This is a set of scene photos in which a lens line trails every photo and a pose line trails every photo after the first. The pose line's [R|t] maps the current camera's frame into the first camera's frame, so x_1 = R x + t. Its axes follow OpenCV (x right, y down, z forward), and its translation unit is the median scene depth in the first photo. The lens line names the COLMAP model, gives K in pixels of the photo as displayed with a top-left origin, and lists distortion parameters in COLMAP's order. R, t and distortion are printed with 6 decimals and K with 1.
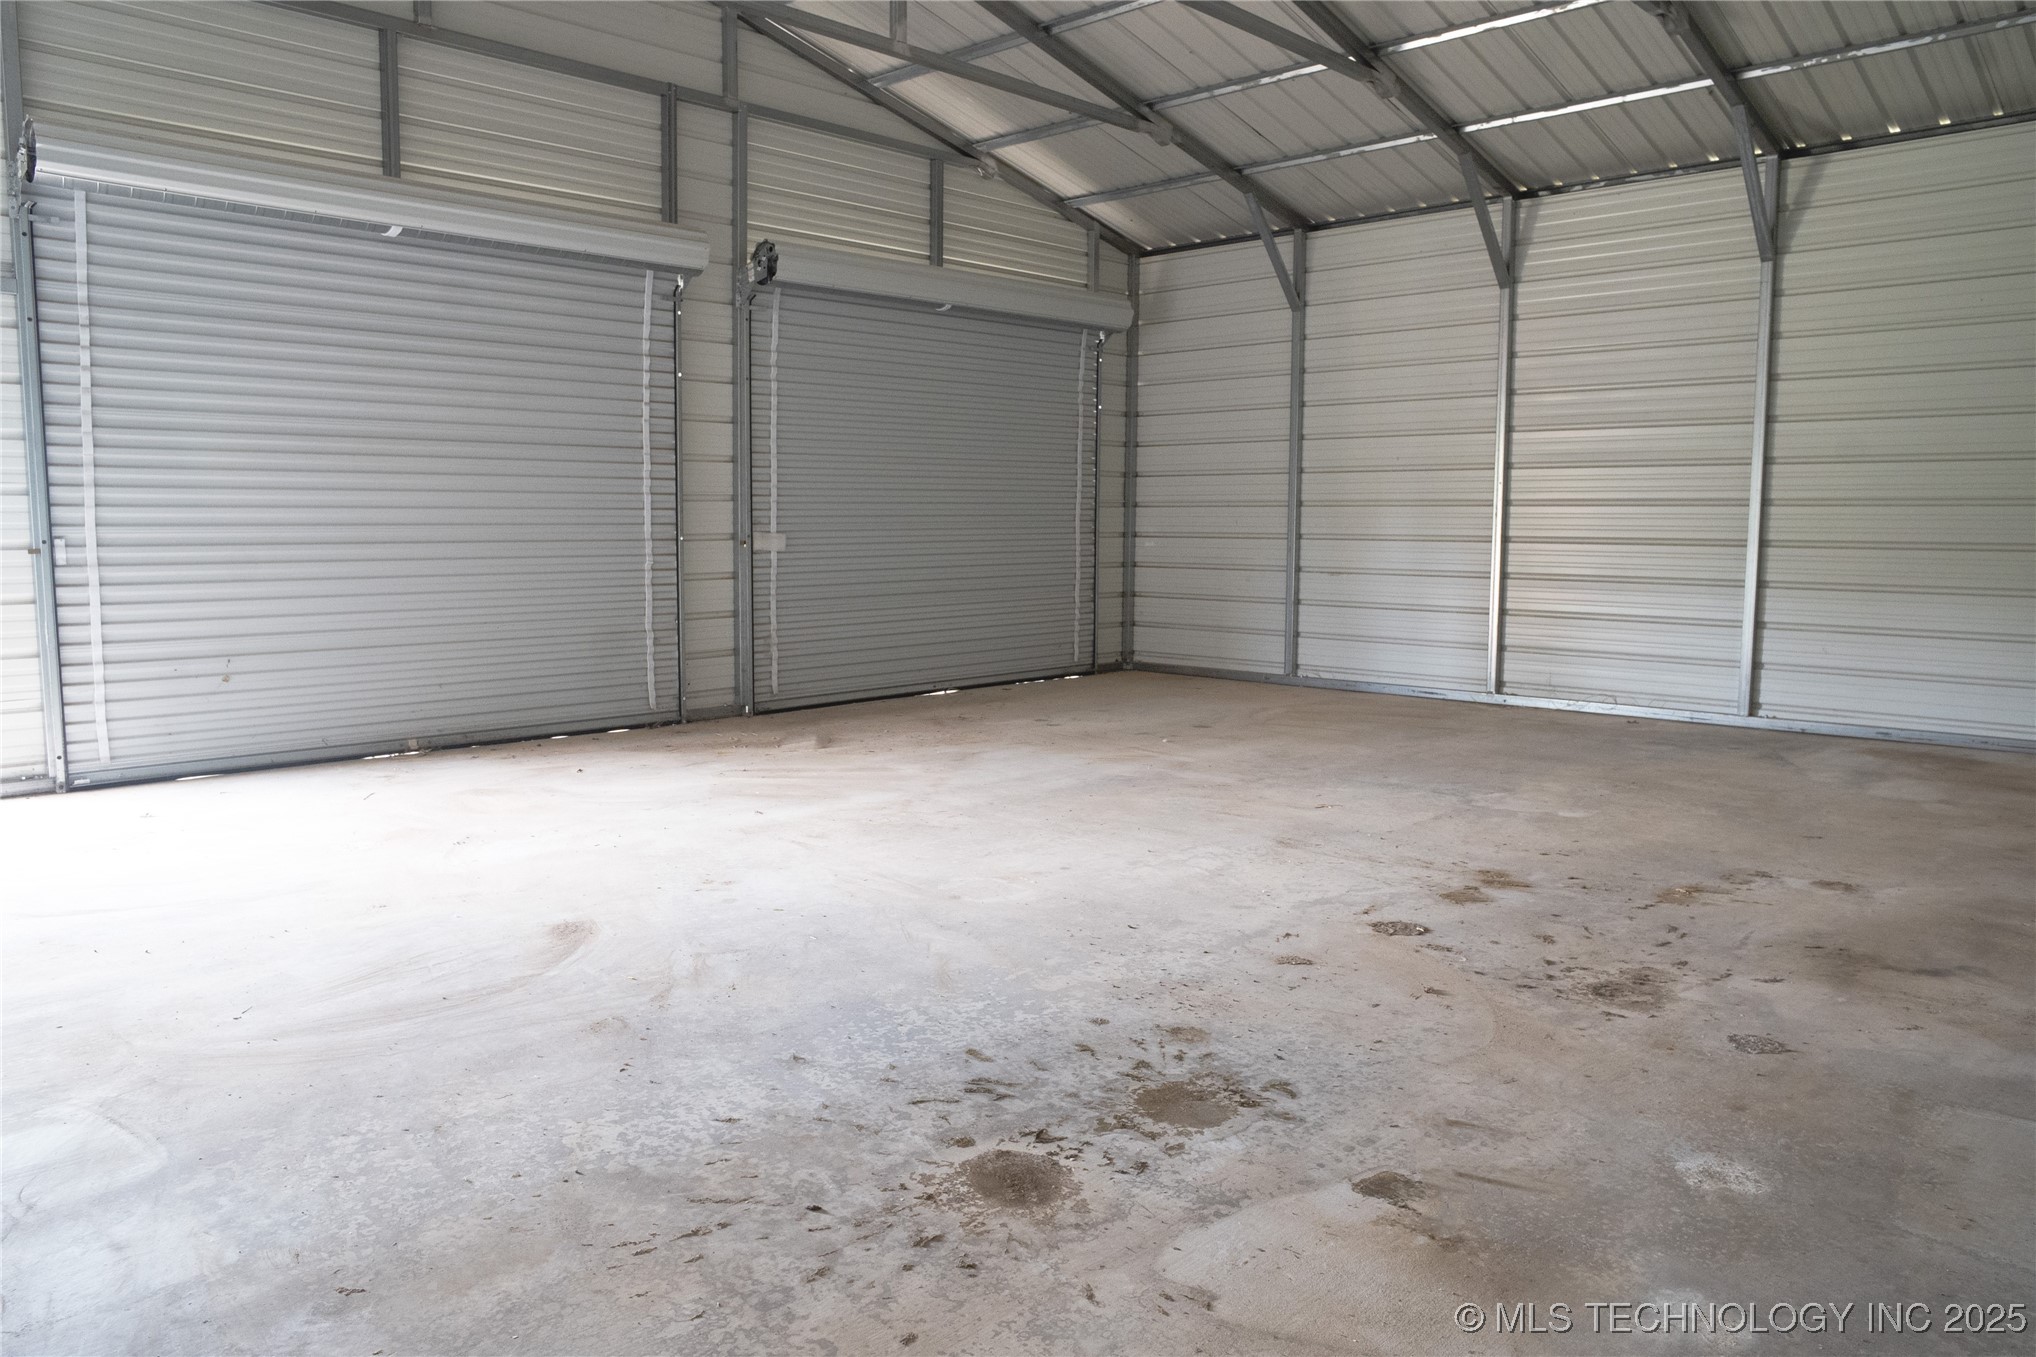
lens RADIAL K [[1432.6, 0, 1018.0], [0, 1432.6, 678.5], [0, 0, 1]] dist [-0.082855, 0.056488]
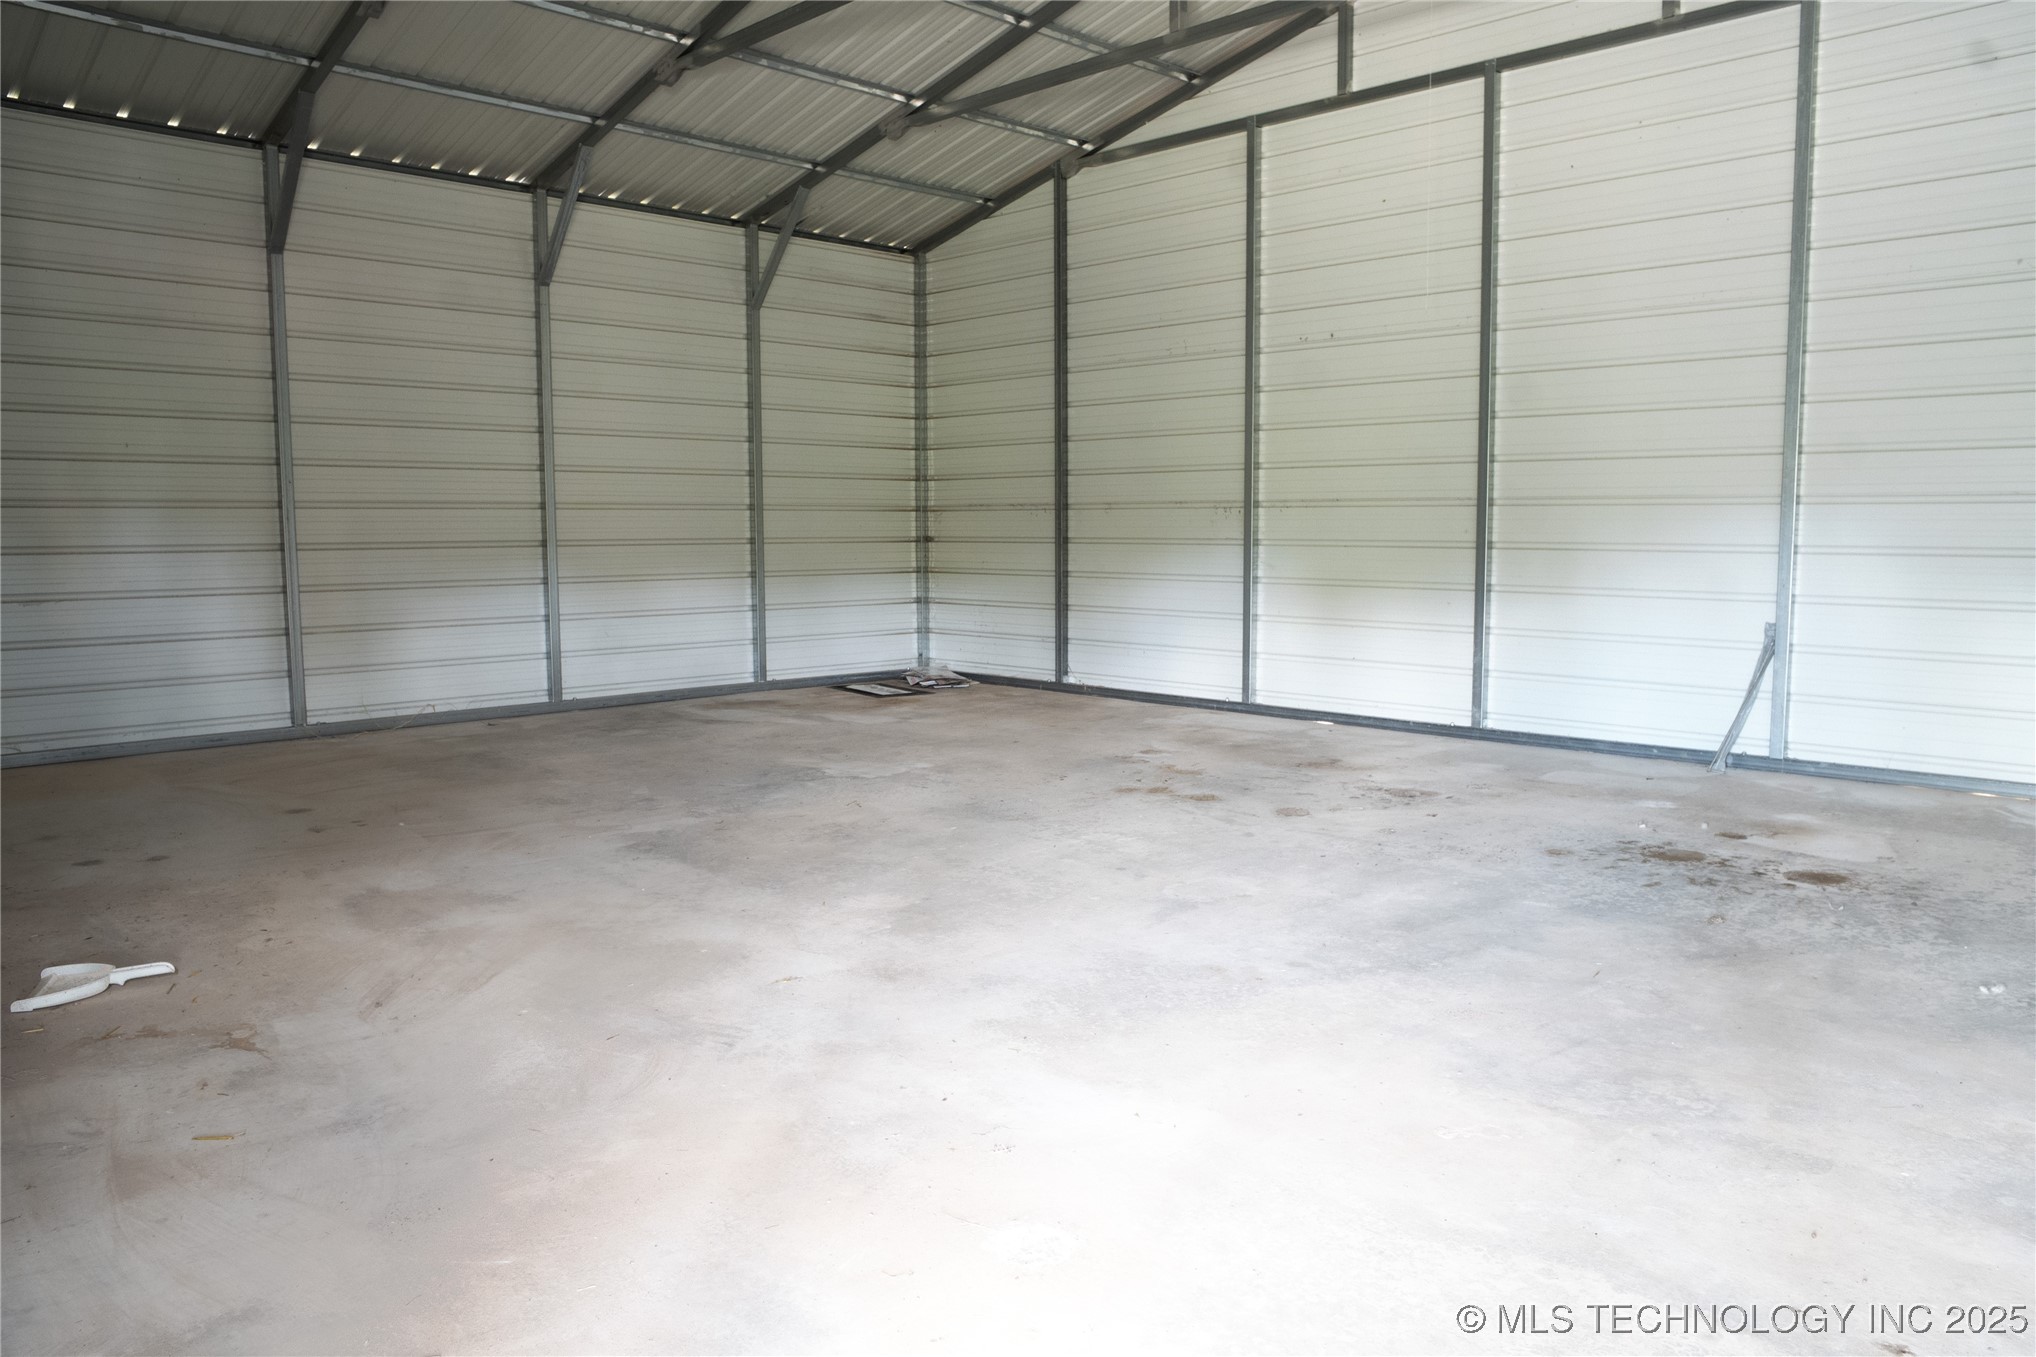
lens RADIAL K [[1432.6, 0, 1018.0], [0, 1432.6, 678.5], [0, 0, 1]] dist [-0.082855, 0.056488]
pose [[0.049715, -0.109459, 0.992747, -0.674966], [0.098154, 0.989700, 0.104207, -0.082065], [-0.993929, 0.092262, 0.059946, 0.683286]]
